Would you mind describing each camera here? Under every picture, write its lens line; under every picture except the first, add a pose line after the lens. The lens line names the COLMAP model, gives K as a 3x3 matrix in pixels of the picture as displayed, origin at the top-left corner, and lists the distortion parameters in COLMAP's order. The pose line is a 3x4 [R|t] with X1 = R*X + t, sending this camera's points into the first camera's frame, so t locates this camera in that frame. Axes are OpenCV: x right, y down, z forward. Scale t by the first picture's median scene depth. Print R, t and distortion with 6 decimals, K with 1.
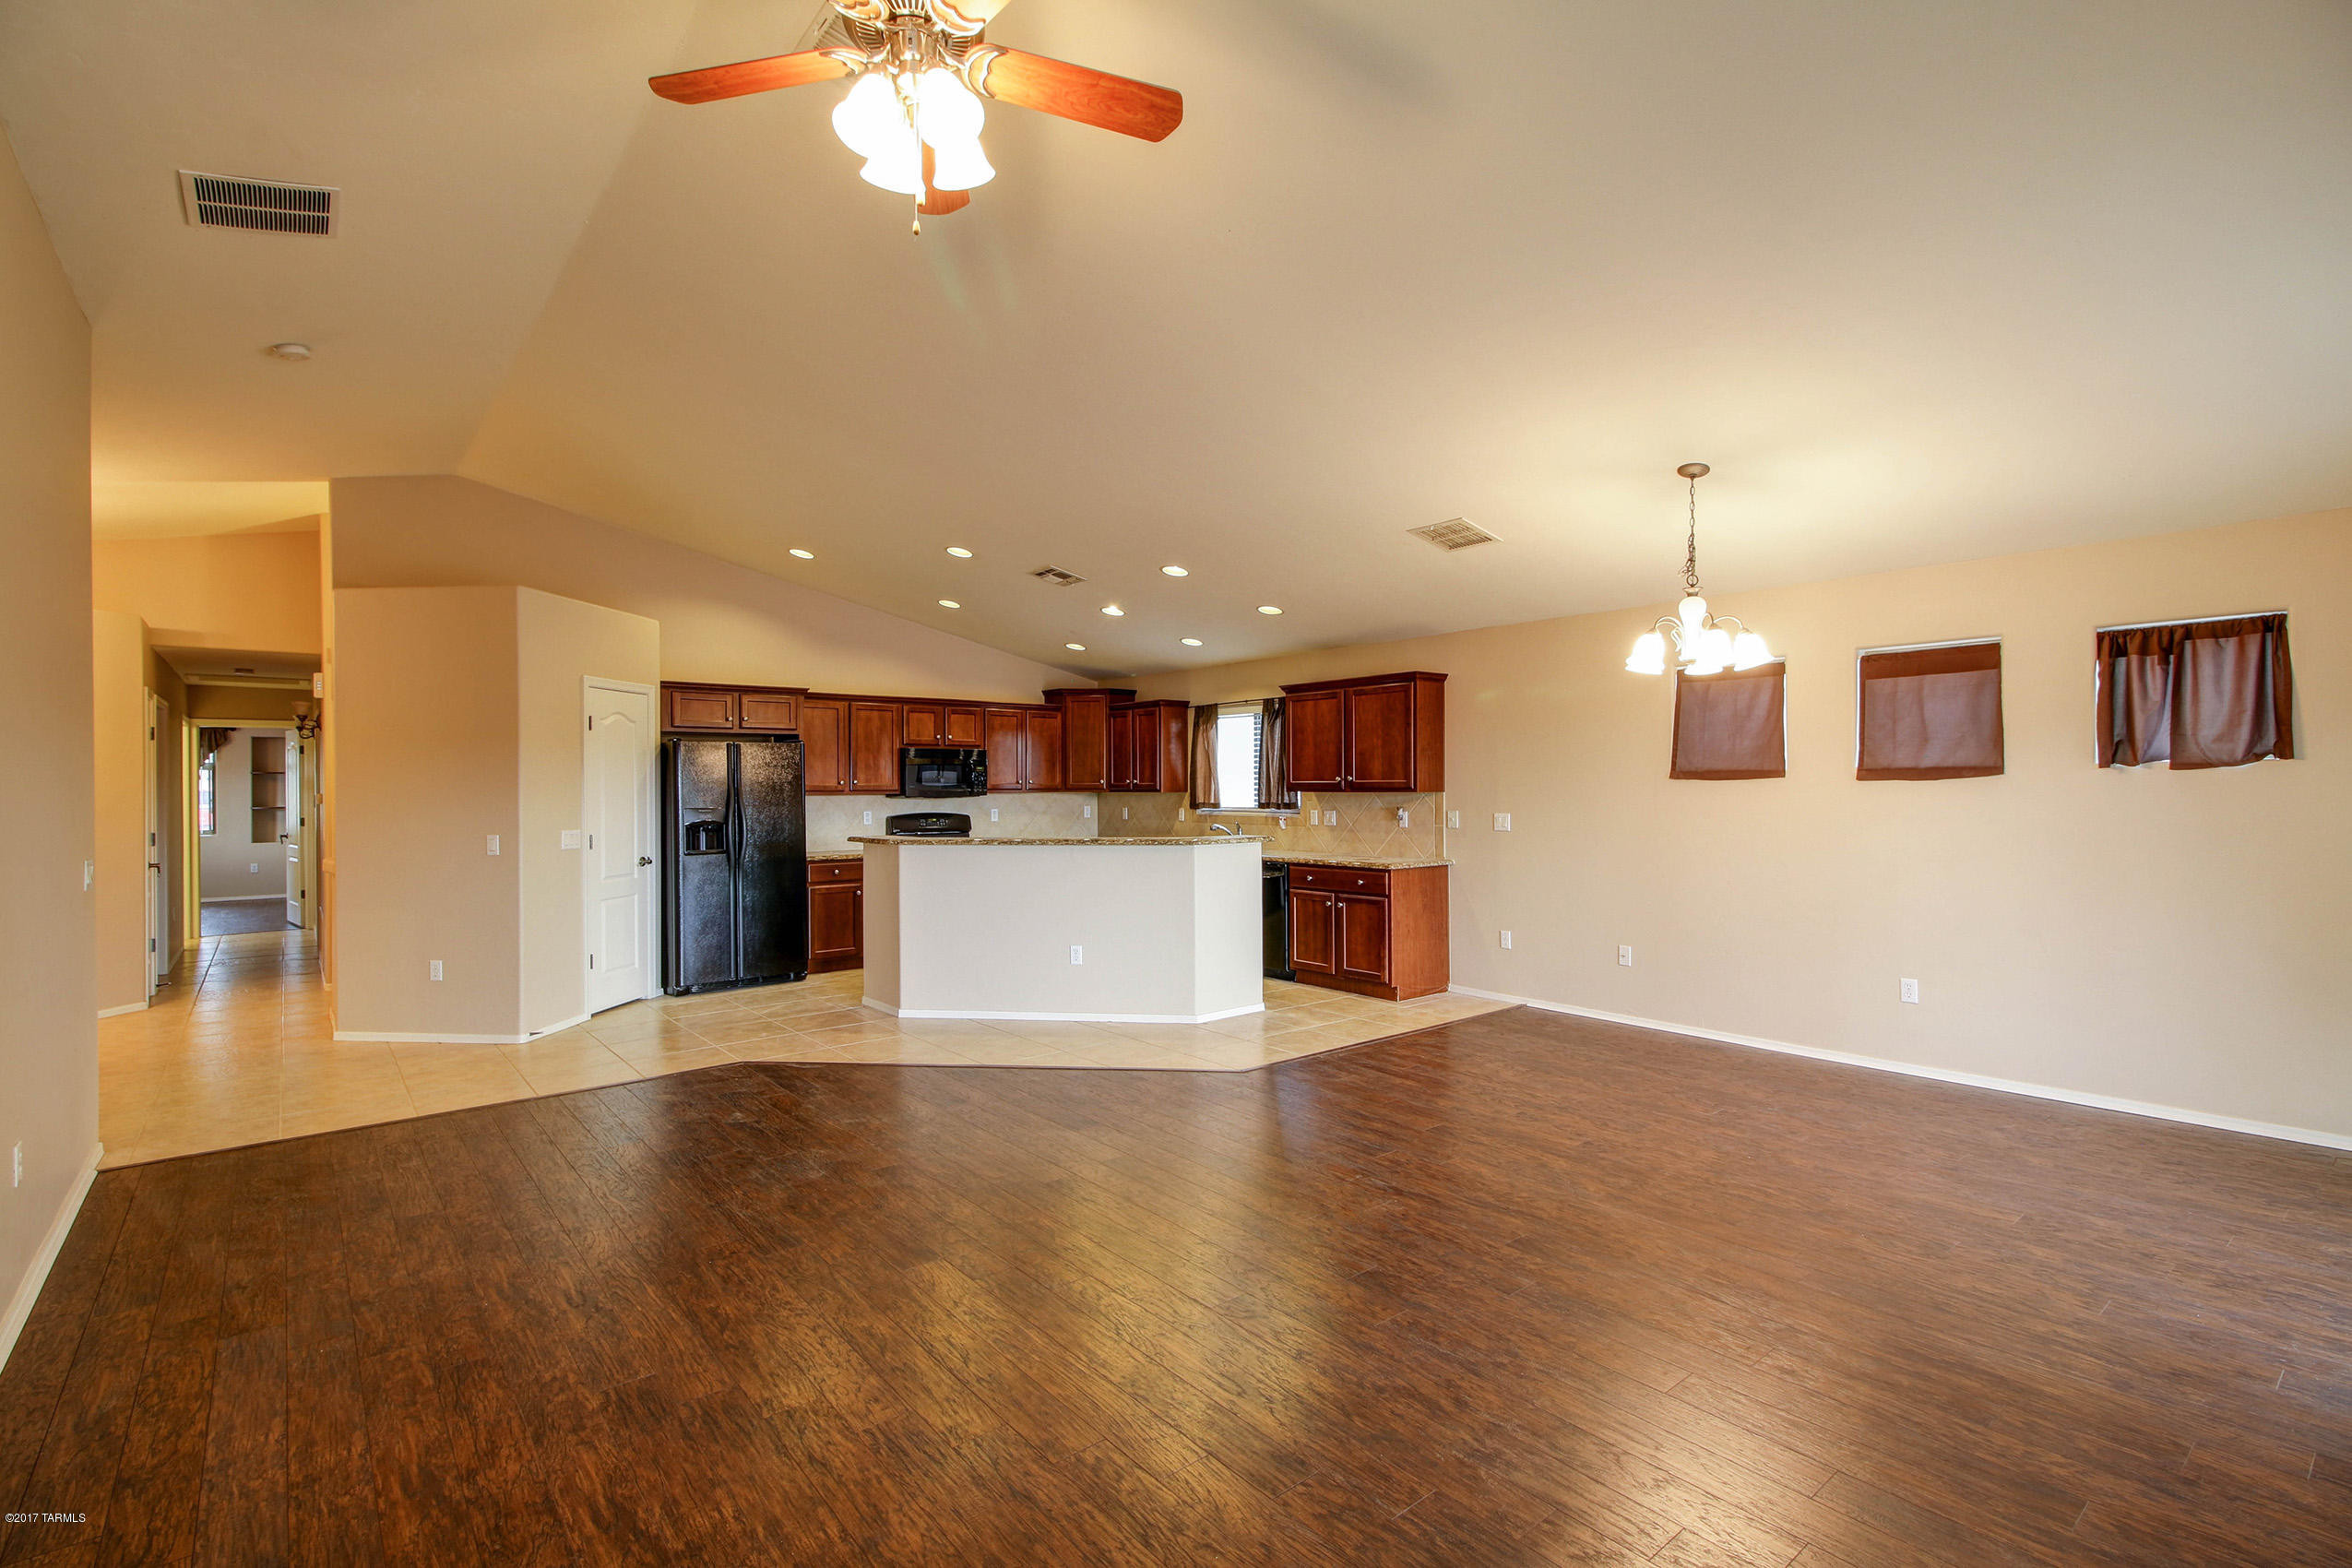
lens RADIAL K [[1105.1, 0, 1176.0], [0, 1105.1, 784.0], [0, 0, 1]] dist [0.036334, -0.000152]
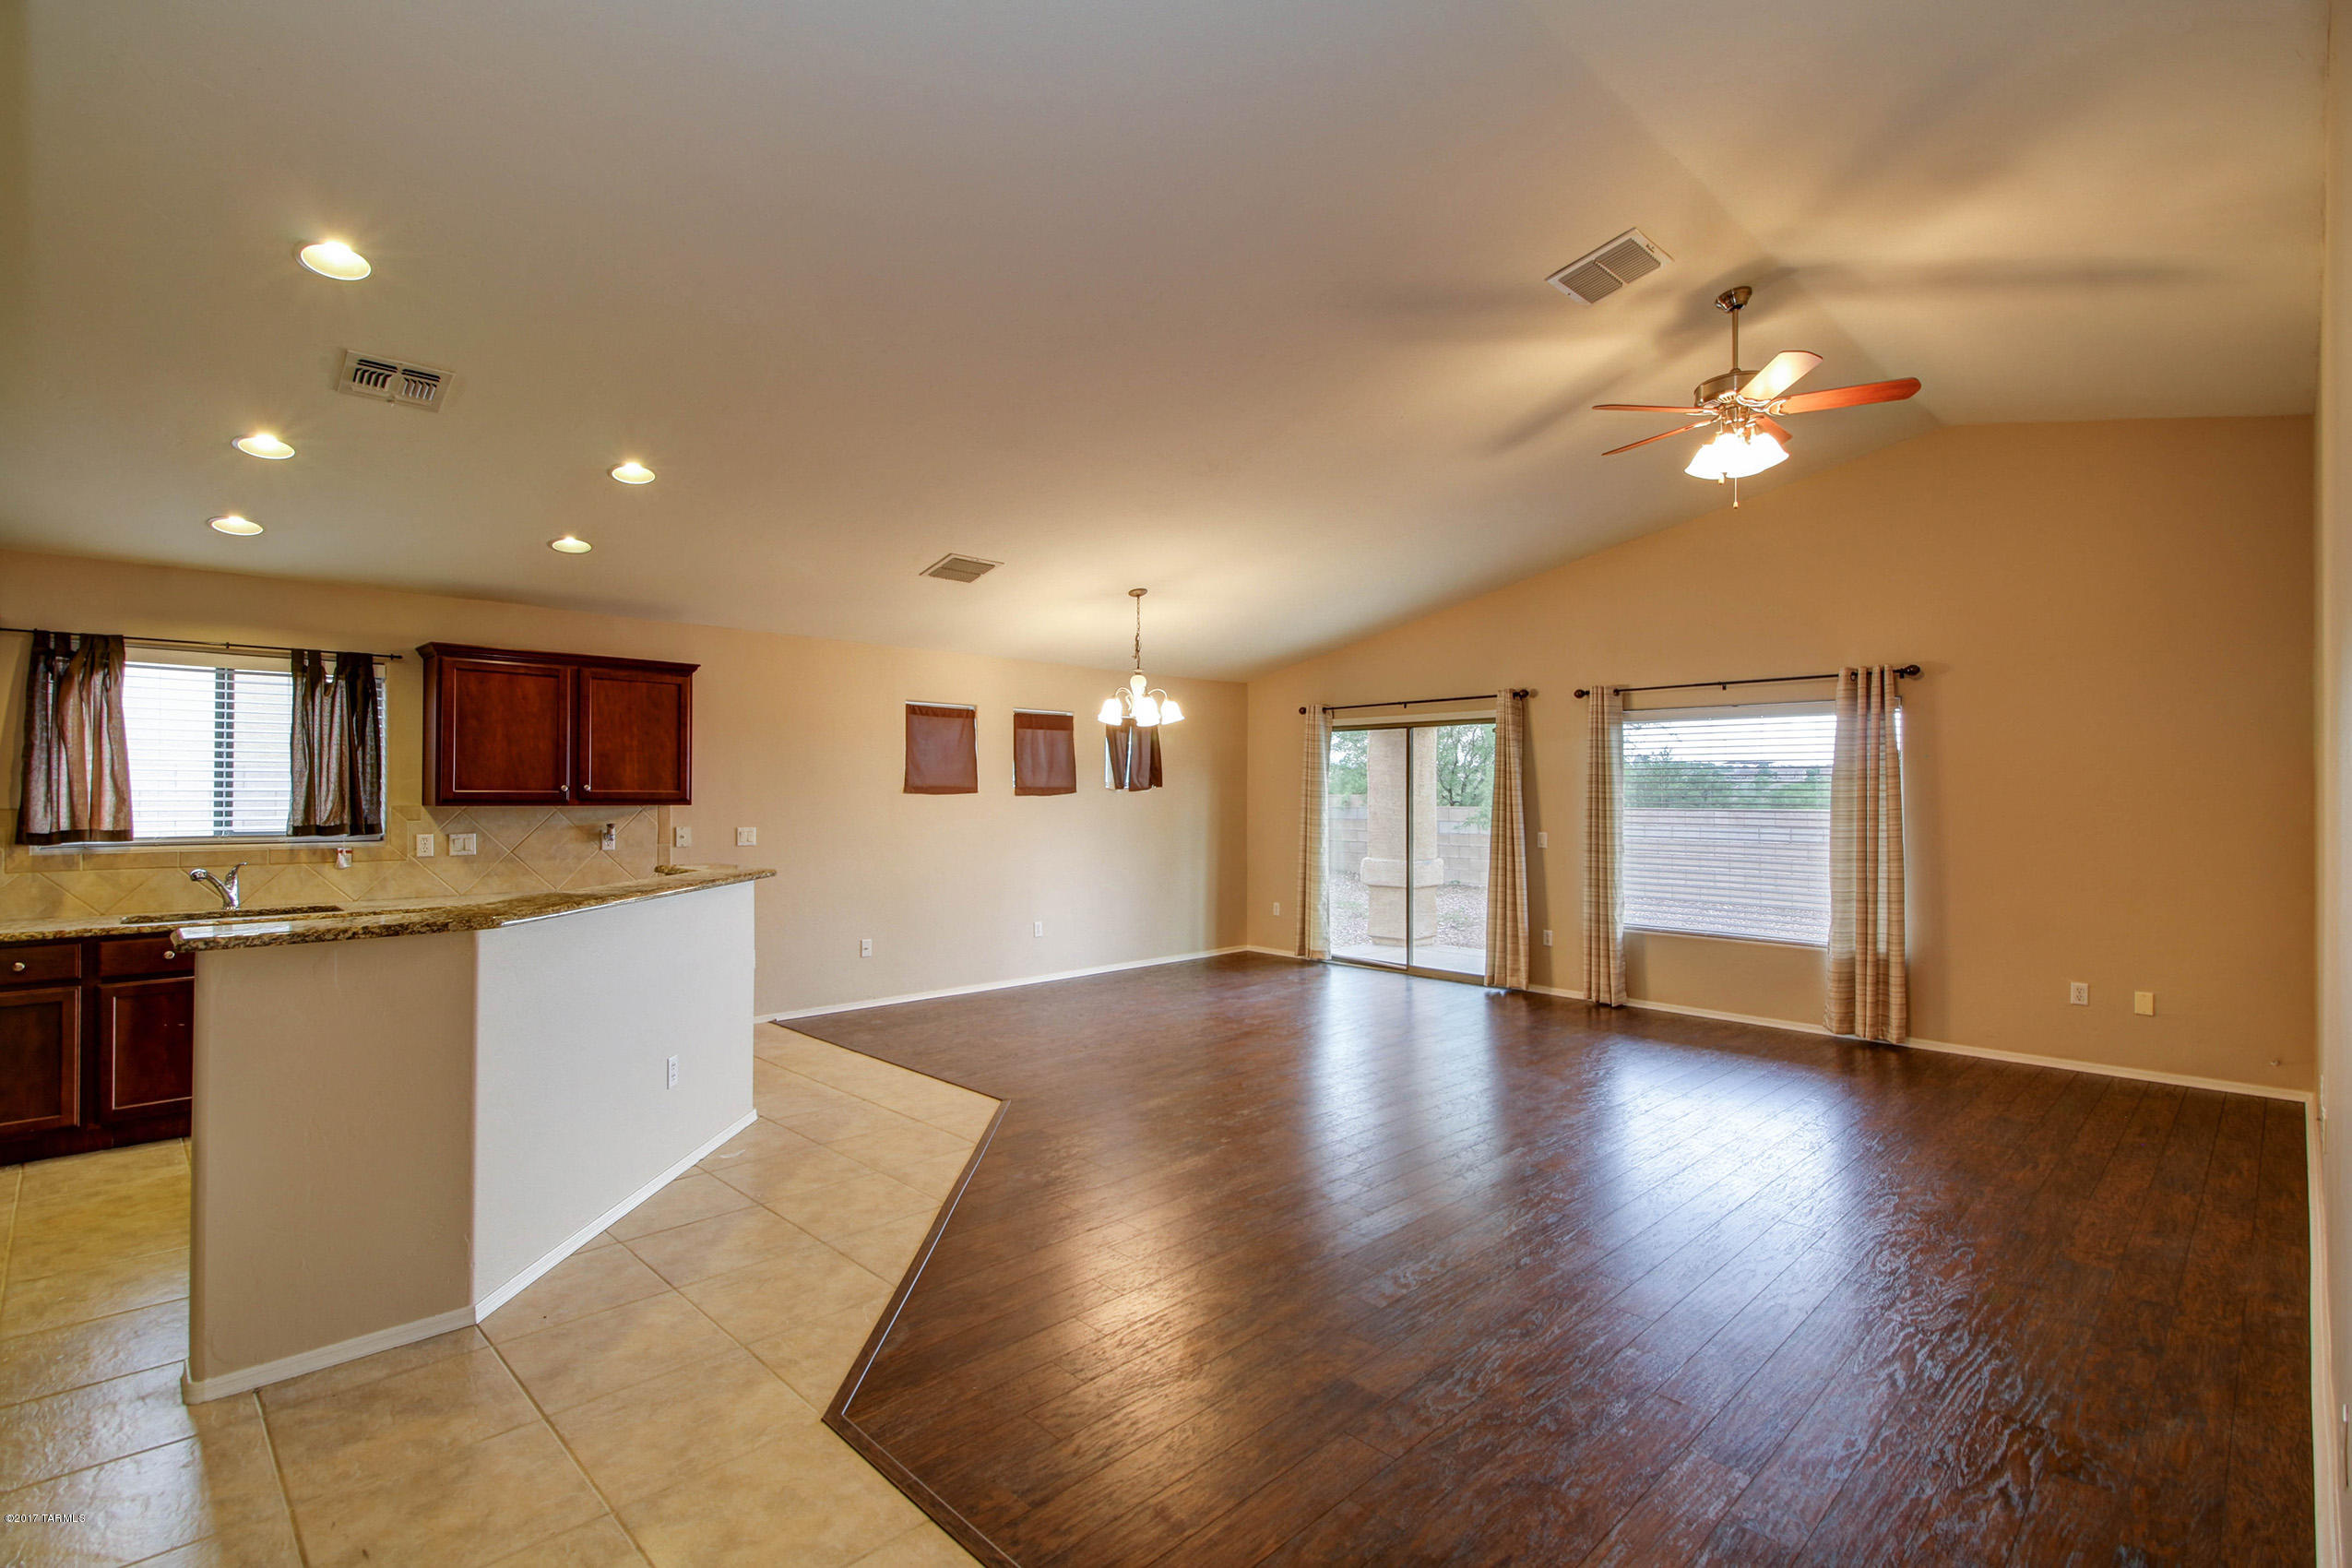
lens RADIAL K [[1105.1, 0, 1176.0], [0, 1105.1, 784.0], [0, 0, 1]] dist [0.036334, -0.000152]
pose [[-0.100550, 0.017472, 0.994779, -0.617143], [-0.002387, 0.999839, -0.017802, 0.004940], [-0.994929, -0.004165, -0.100492, 0.655136]]
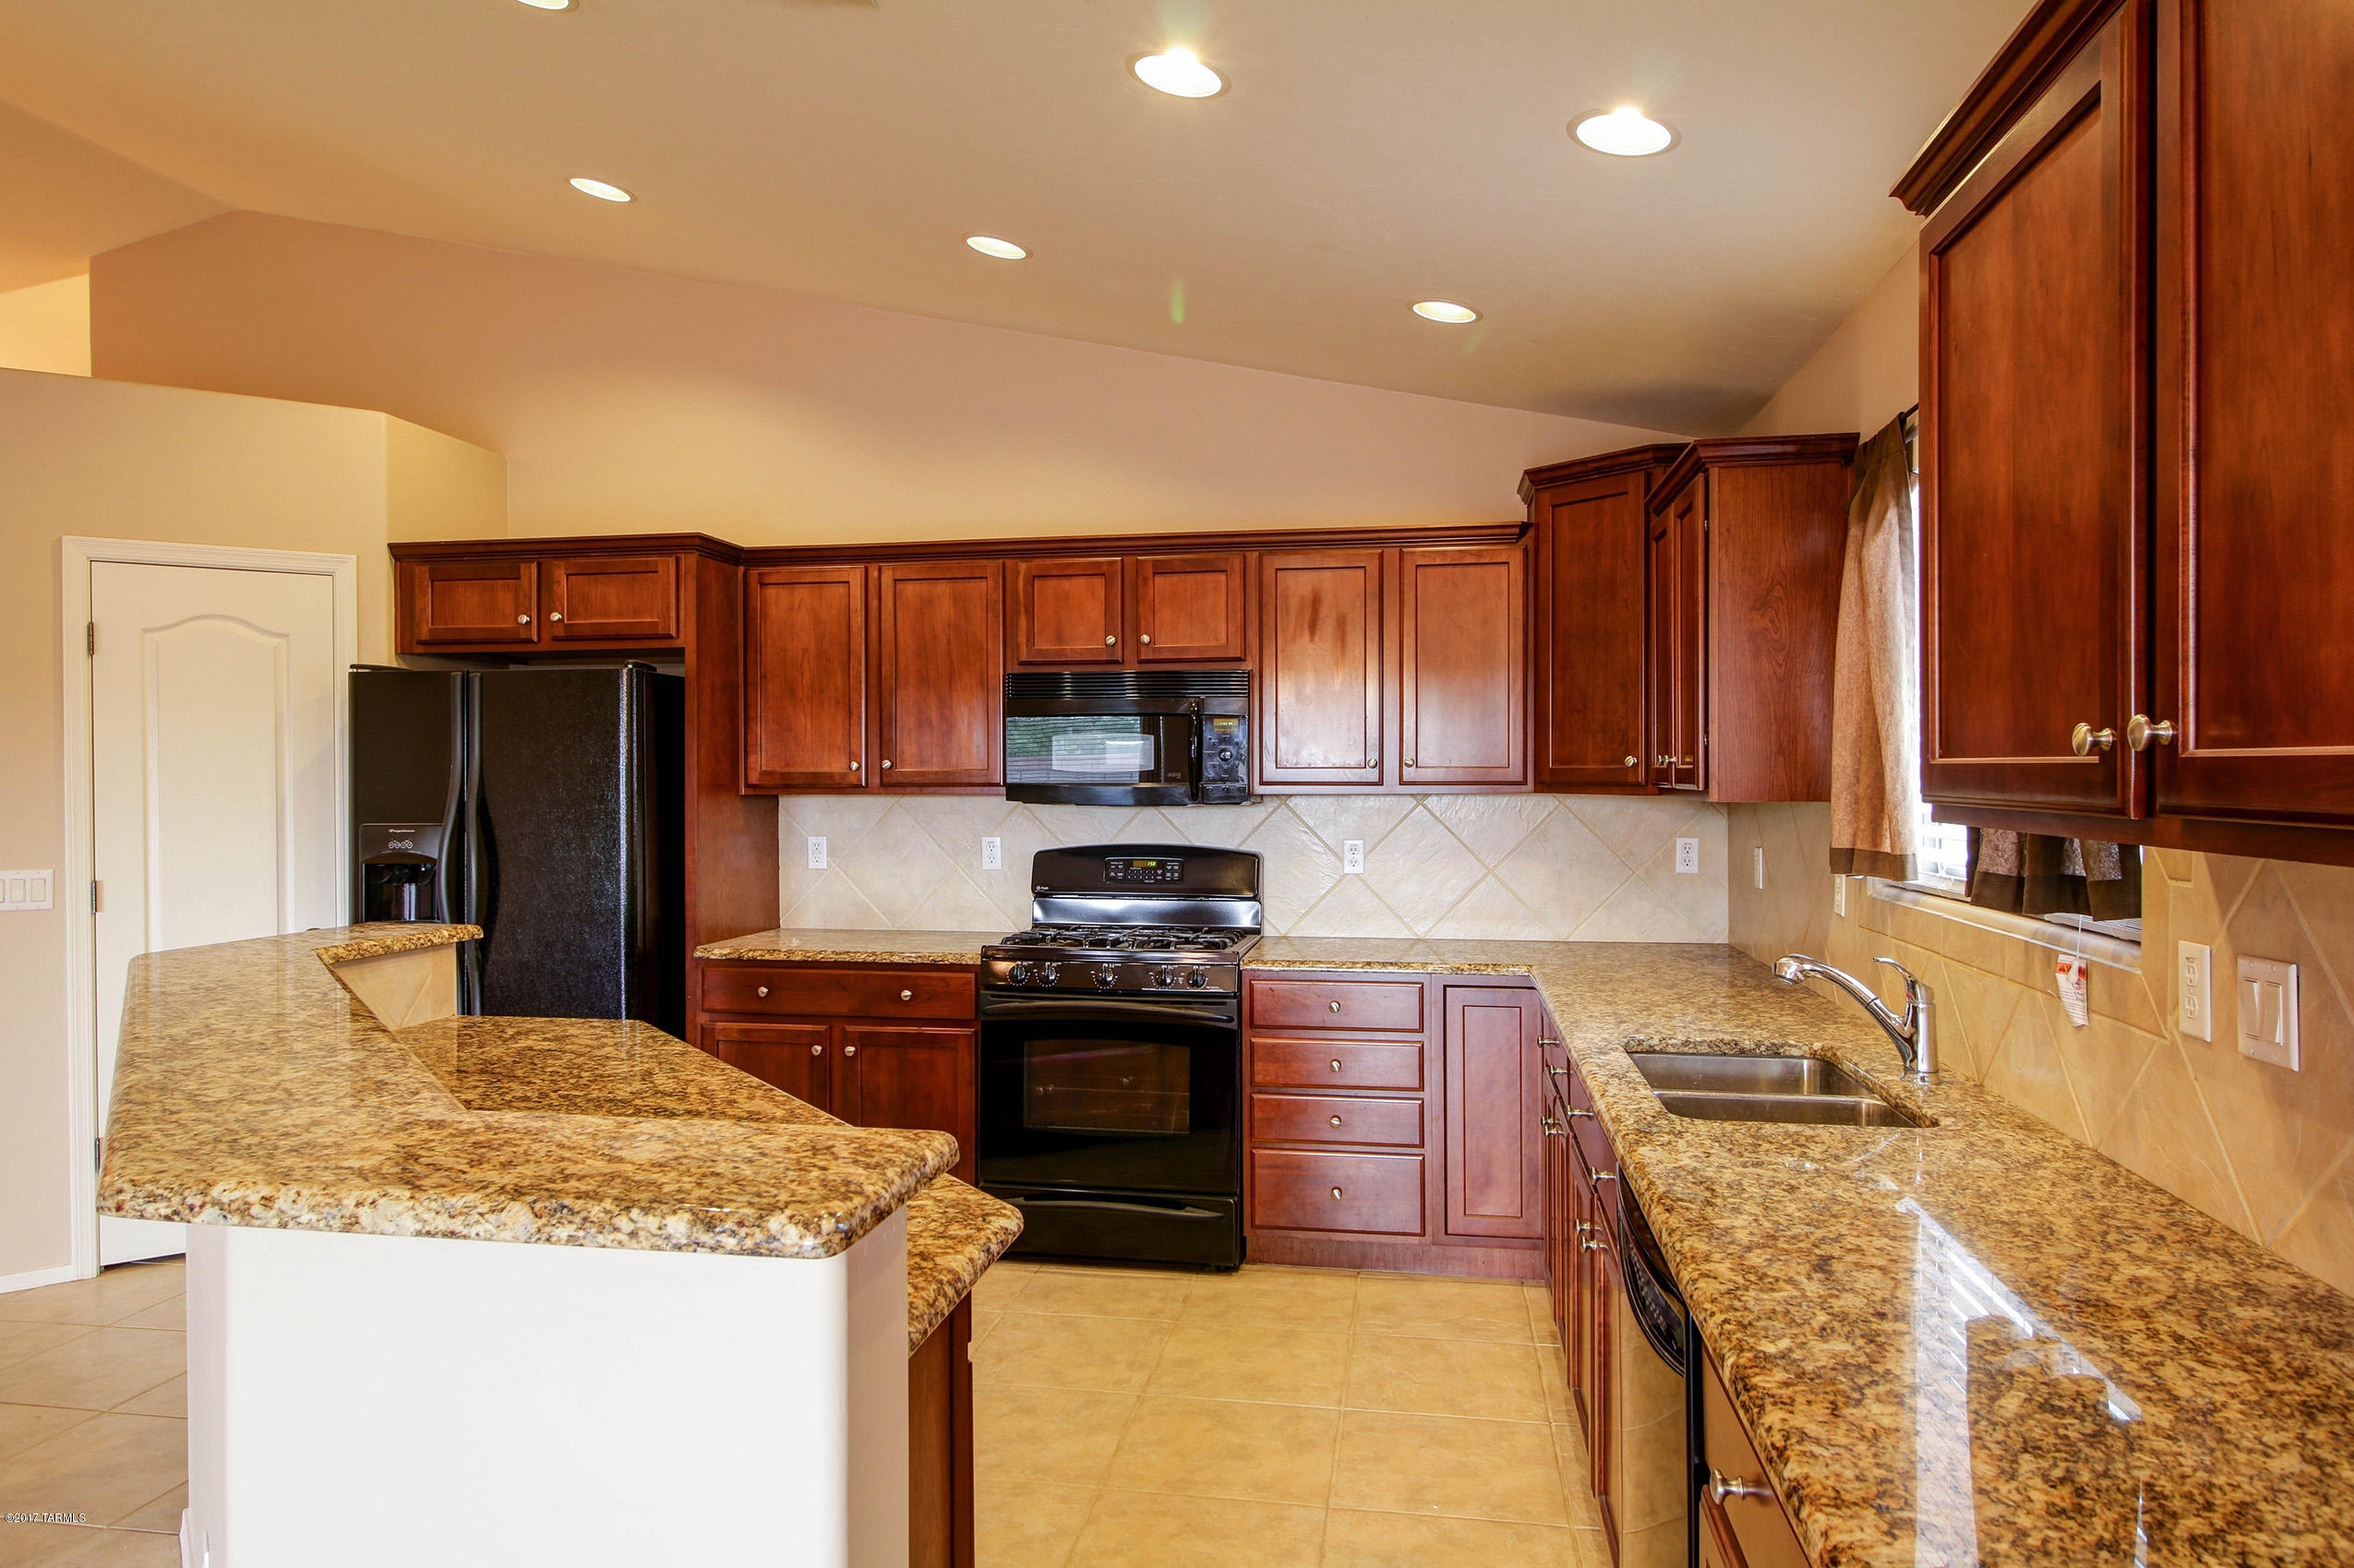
lens RADIAL K [[1539.5, 0, 1177.0], [0, 1539.5, 784.0], [0, 0, 1]] dist [-0.002104, -0.000332]
pose [[0.646964, 0.014521, -0.762382, 0.210744], [0.001182, 0.999798, 0.020046, -0.005804], [0.762519, -0.013870, 0.646817, 0.773425]]
